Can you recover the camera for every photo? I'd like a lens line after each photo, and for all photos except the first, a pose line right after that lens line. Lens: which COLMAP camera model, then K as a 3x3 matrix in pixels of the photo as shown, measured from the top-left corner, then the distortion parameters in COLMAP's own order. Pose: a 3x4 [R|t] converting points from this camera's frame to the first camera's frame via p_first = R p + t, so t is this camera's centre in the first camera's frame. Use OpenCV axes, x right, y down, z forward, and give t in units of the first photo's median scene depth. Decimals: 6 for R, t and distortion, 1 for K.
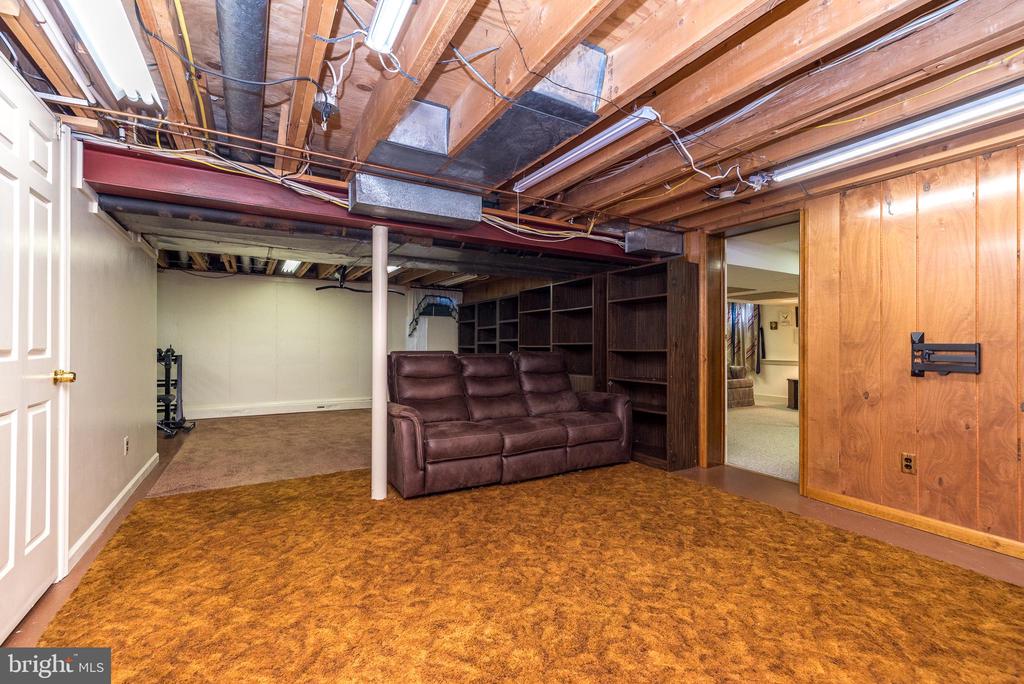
lens RADIAL K [[444.7, 0, 512.0], [0, 444.7, 342.0], [0, 0, 1]] dist [0.010118, 0.000094]
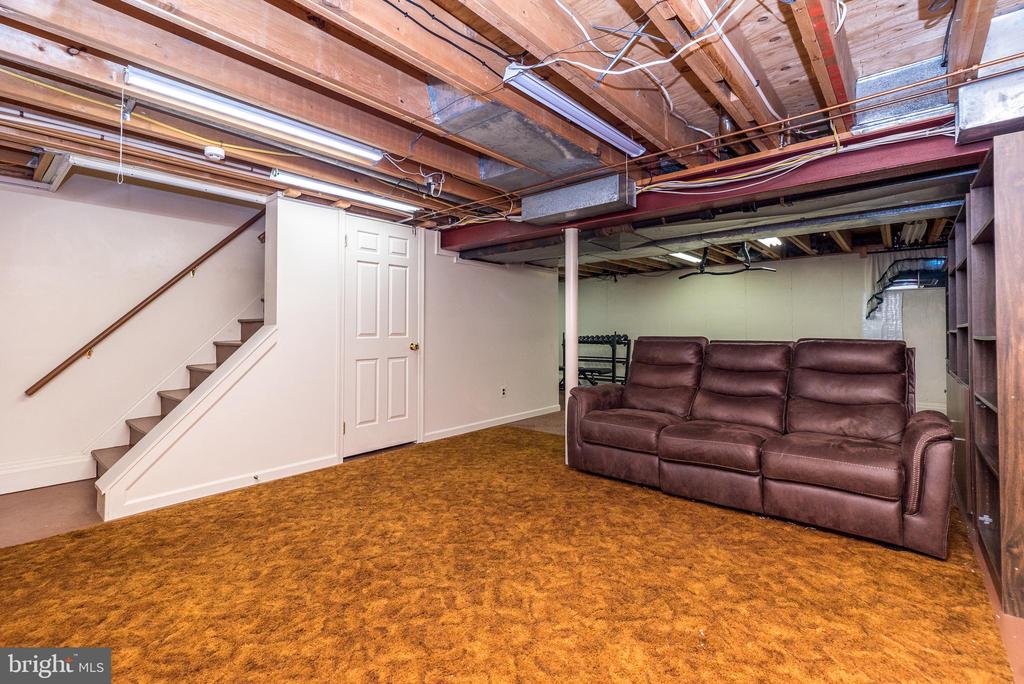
lens RADIAL K [[455.0, 0, 511.8], [0, 455.0, 325.8], [0, 0, 1]] dist [0.006829, -0.000058]
pose [[0.325850, -0.015181, -0.945300, 0.905135], [0.011747, 0.999859, -0.012008, 0.005916], [0.945348, -0.007191, 0.325982, 0.550162]]
